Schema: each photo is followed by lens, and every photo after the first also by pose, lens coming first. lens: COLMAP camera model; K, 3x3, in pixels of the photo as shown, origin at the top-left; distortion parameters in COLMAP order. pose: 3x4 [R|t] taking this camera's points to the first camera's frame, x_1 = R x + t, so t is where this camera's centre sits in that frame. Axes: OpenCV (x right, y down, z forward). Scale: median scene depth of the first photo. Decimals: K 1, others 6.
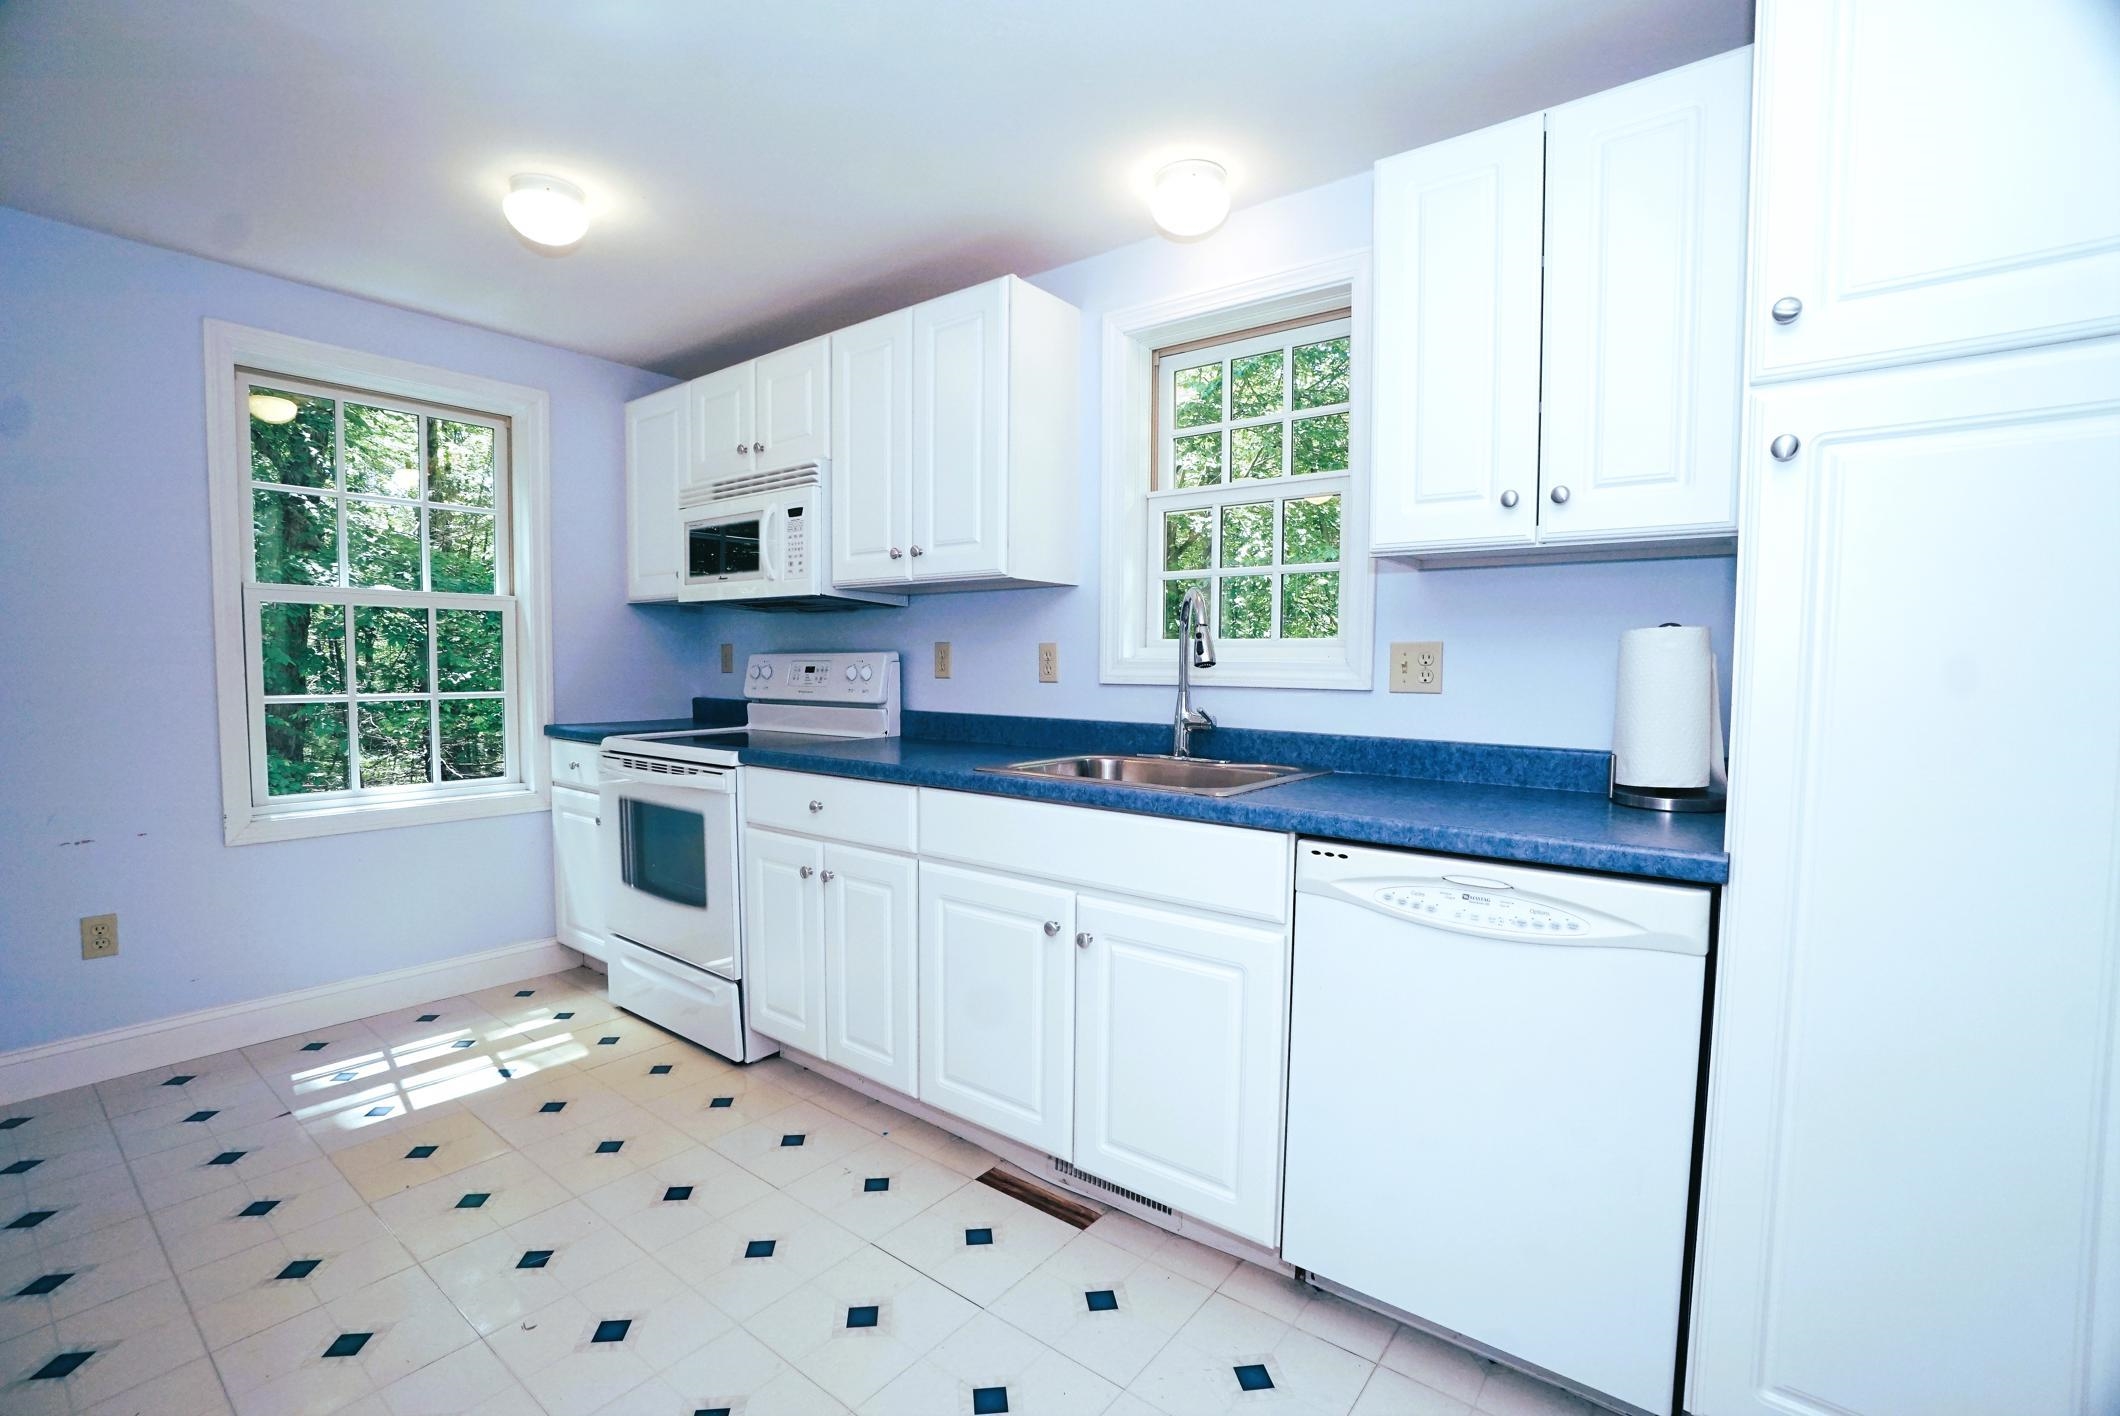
lens RADIAL K [[931.2, 0, 1058.1], [0, 931.2, 720.5], [0, 0, 1]] dist [-0.052912, 0.014642]
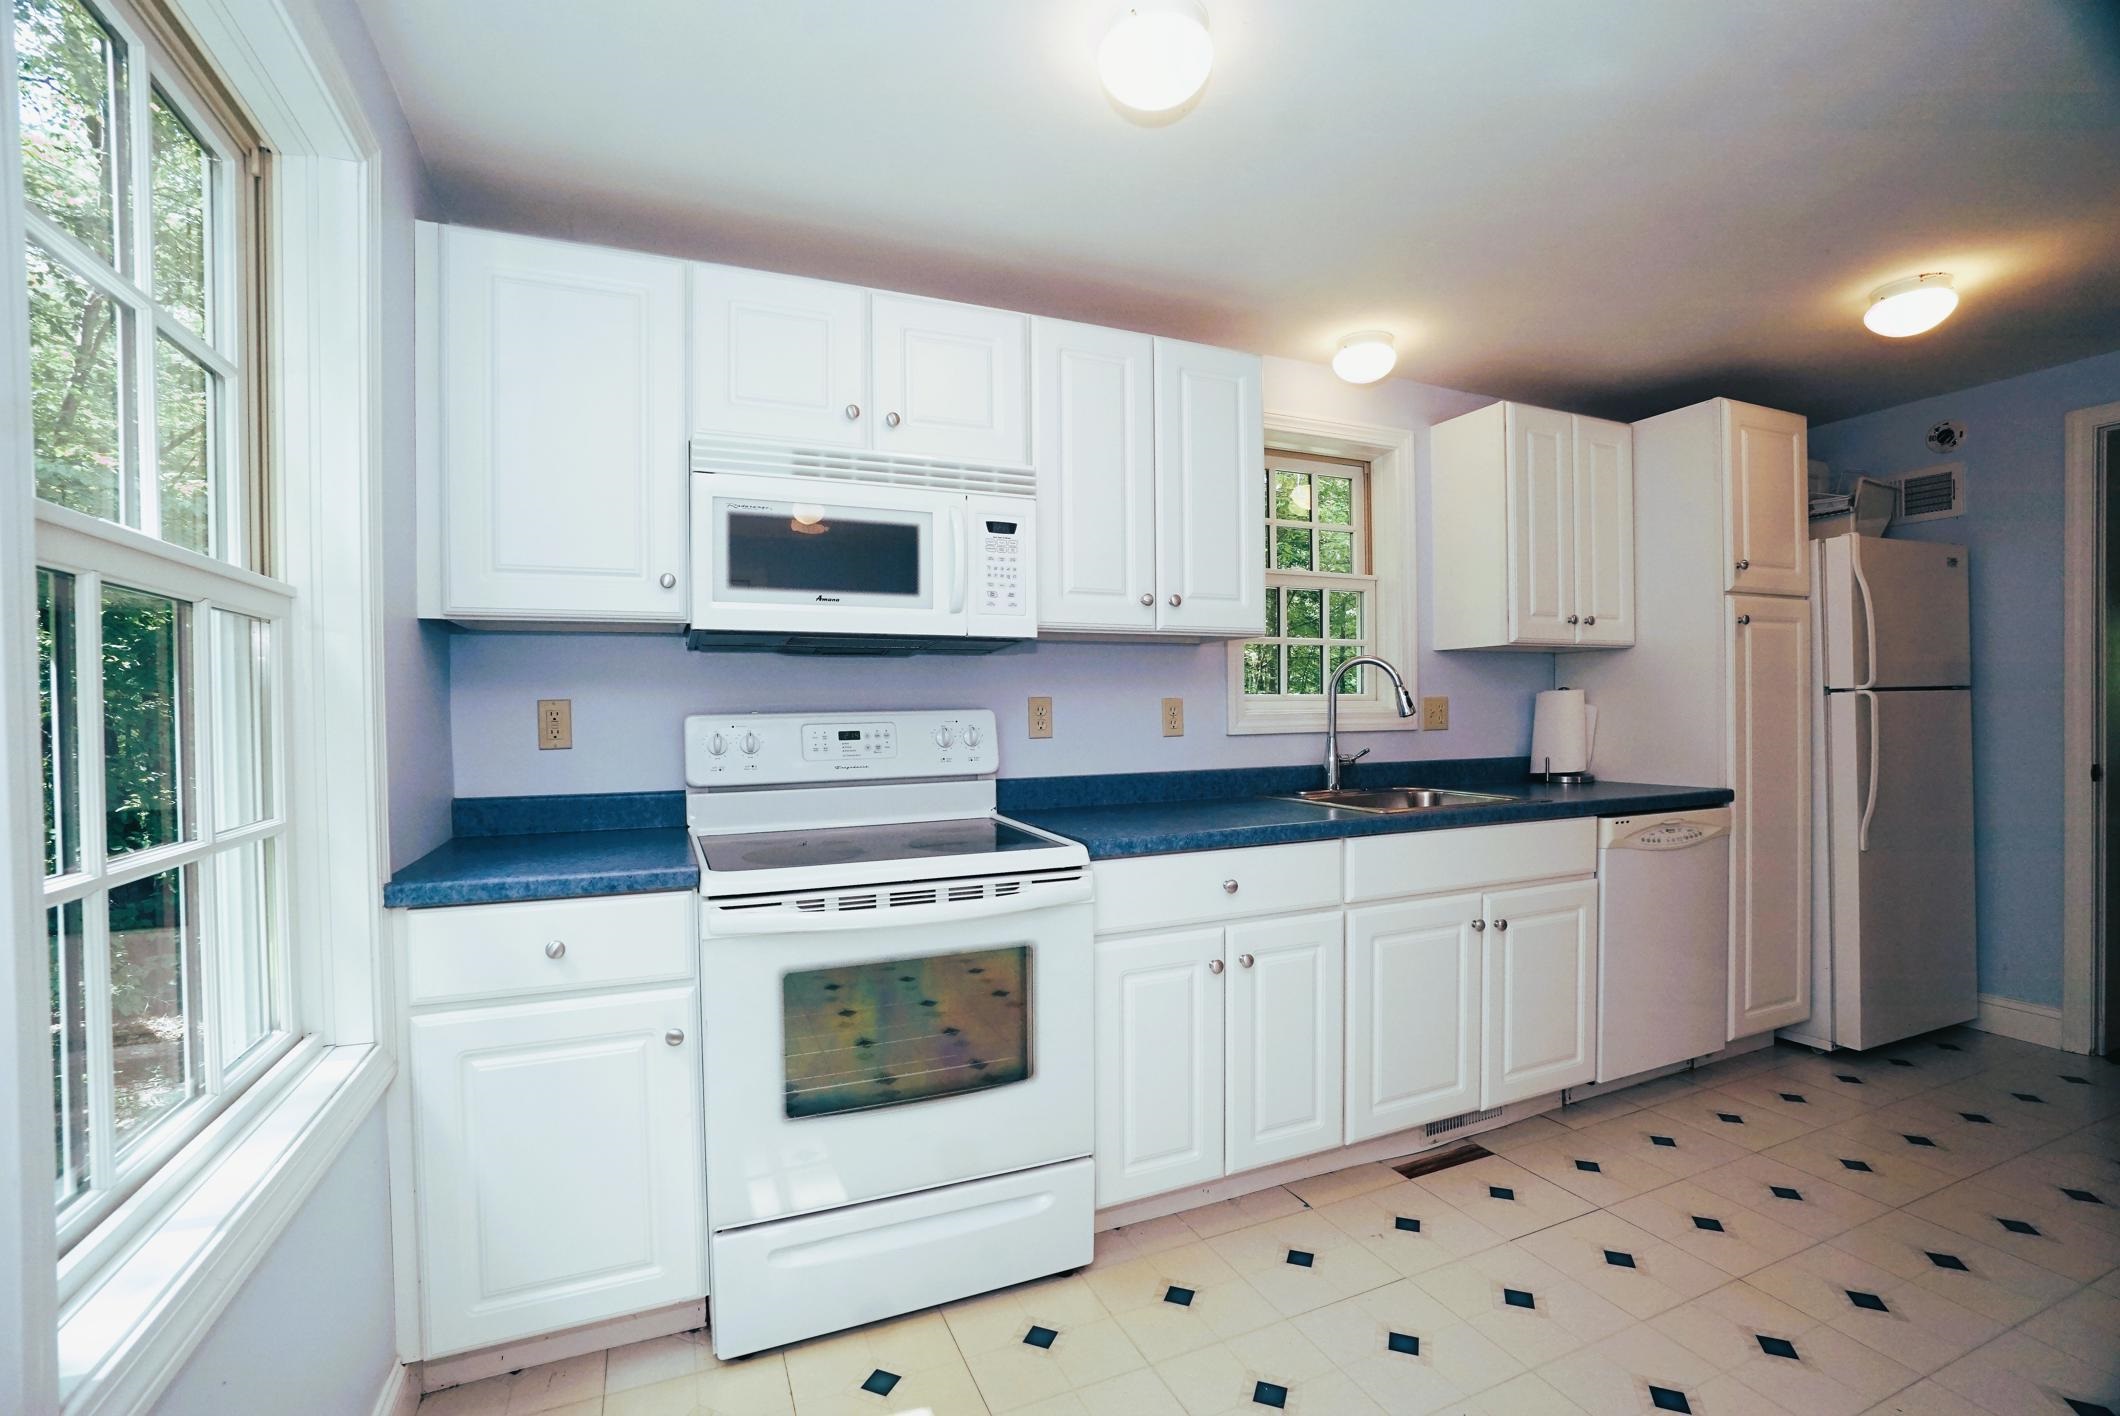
lens RADIAL K [[931.2, 0, 1077.3], [0, 931.2, 719.3], [0, 0, 1]] dist [-0.052912, 0.014642]
pose [[0.478378, -0.027853, 0.877712, -0.982743], [0.068940, 0.997603, -0.005917, -0.062369], [-0.875444, 0.063340, 0.479151, 0.623132]]
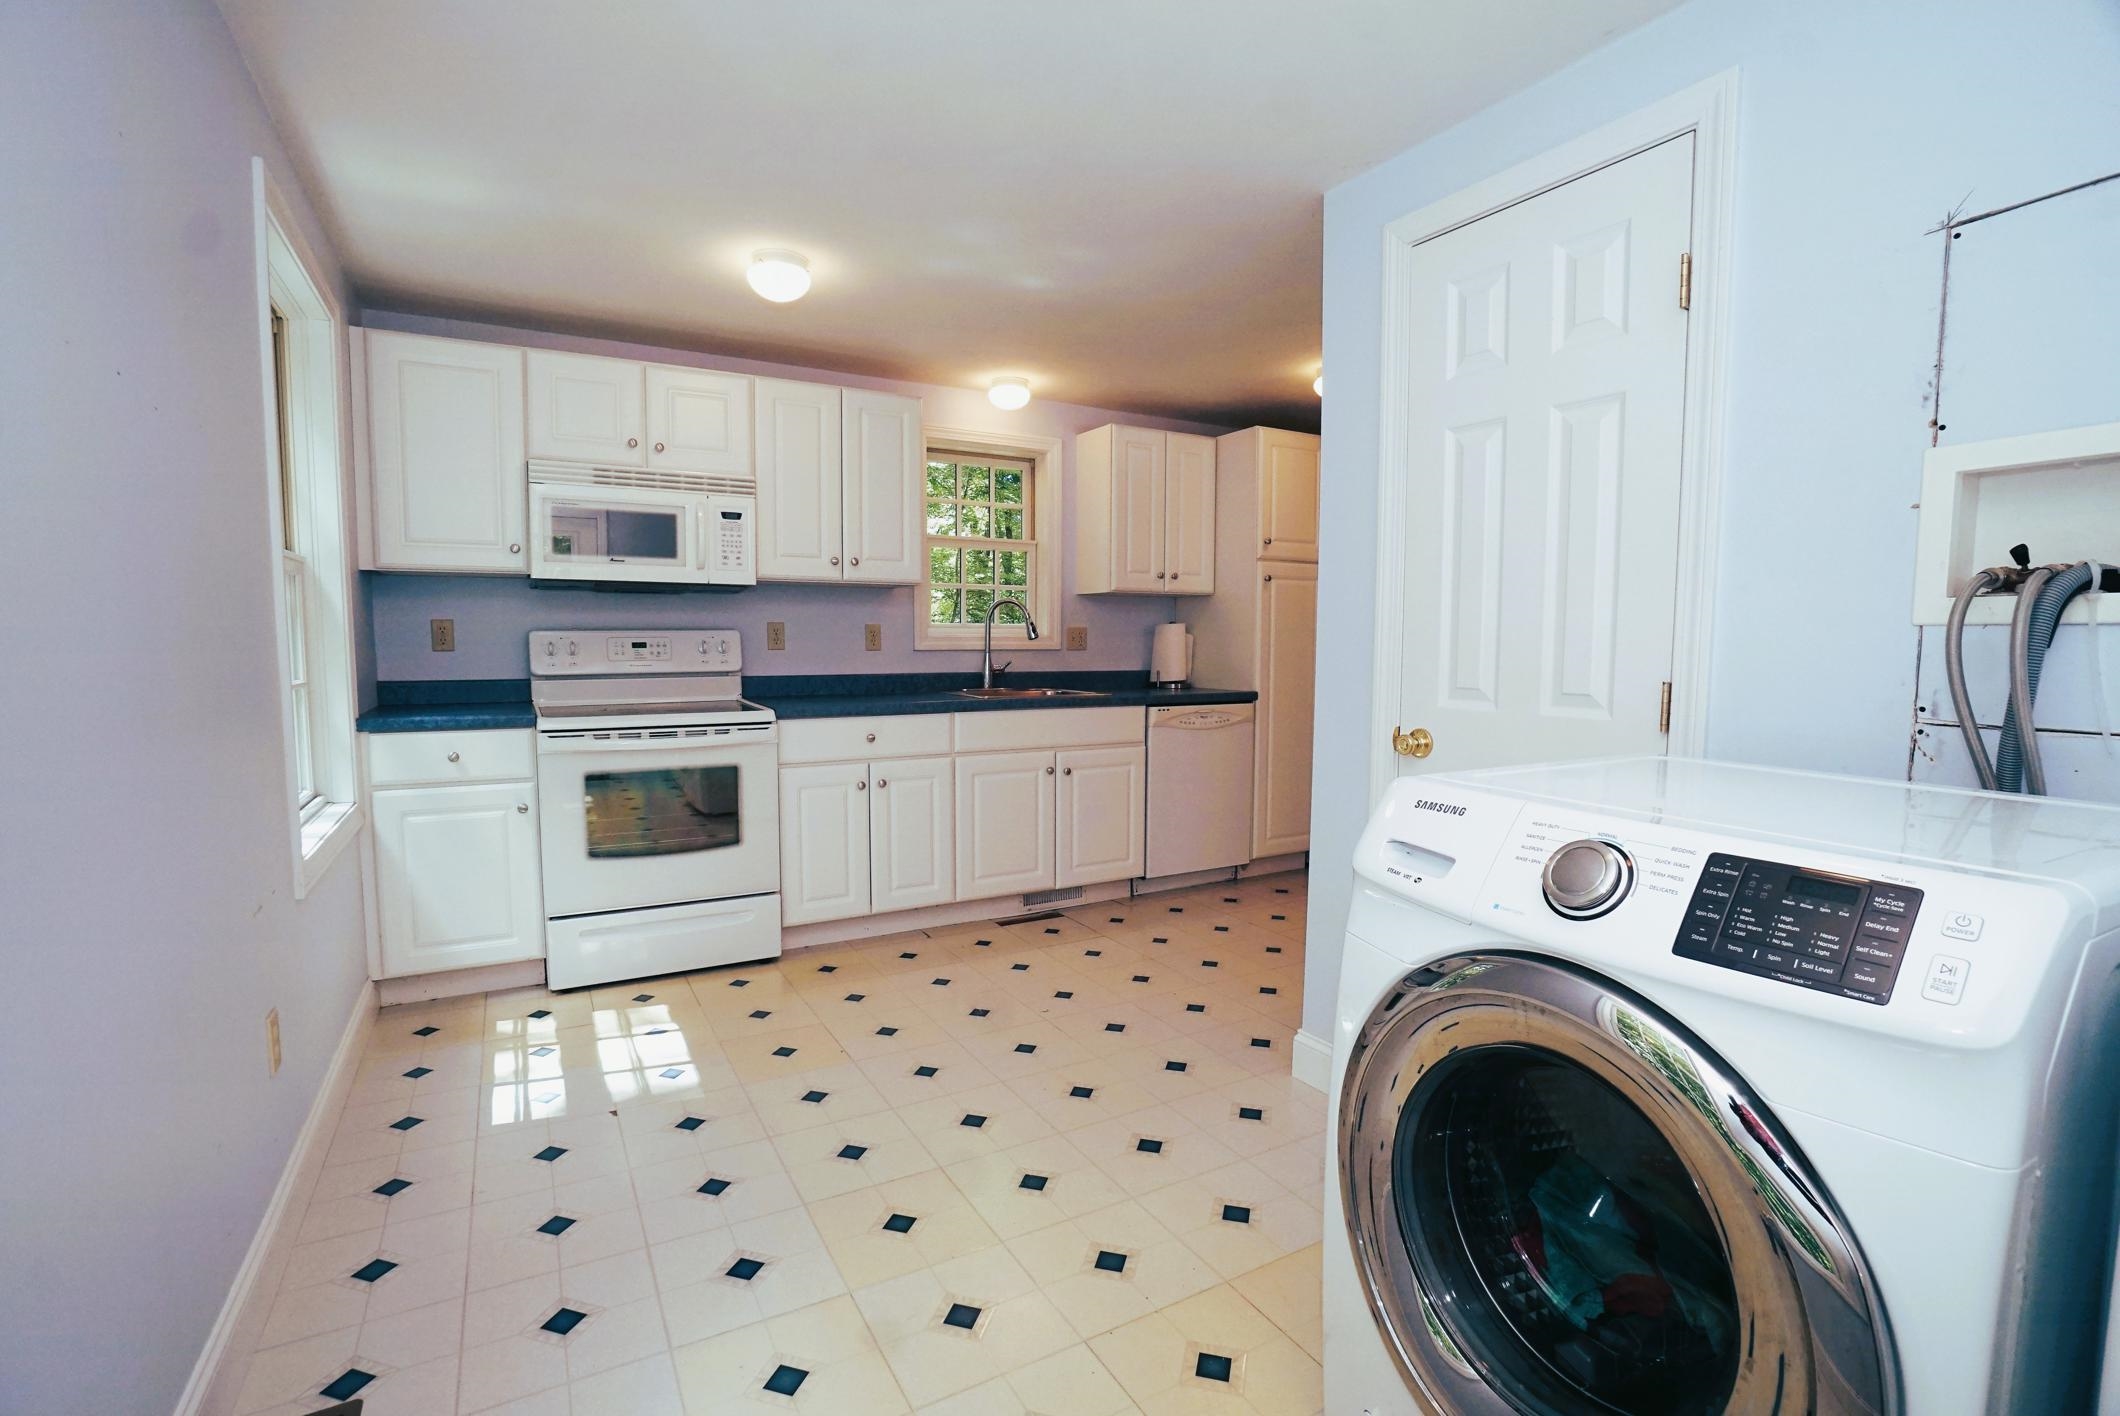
lens RADIAL K [[931.2, 0, 1053.5], [0, 931.2, 712.6], [0, 0, 1]] dist [-0.052912, 0.014642]
pose [[0.390031, -0.084060, 0.916957, -1.329135], [0.055529, 0.996159, 0.067702, -0.026862], [-0.919126, 0.024511, 0.393201, 0.145261]]
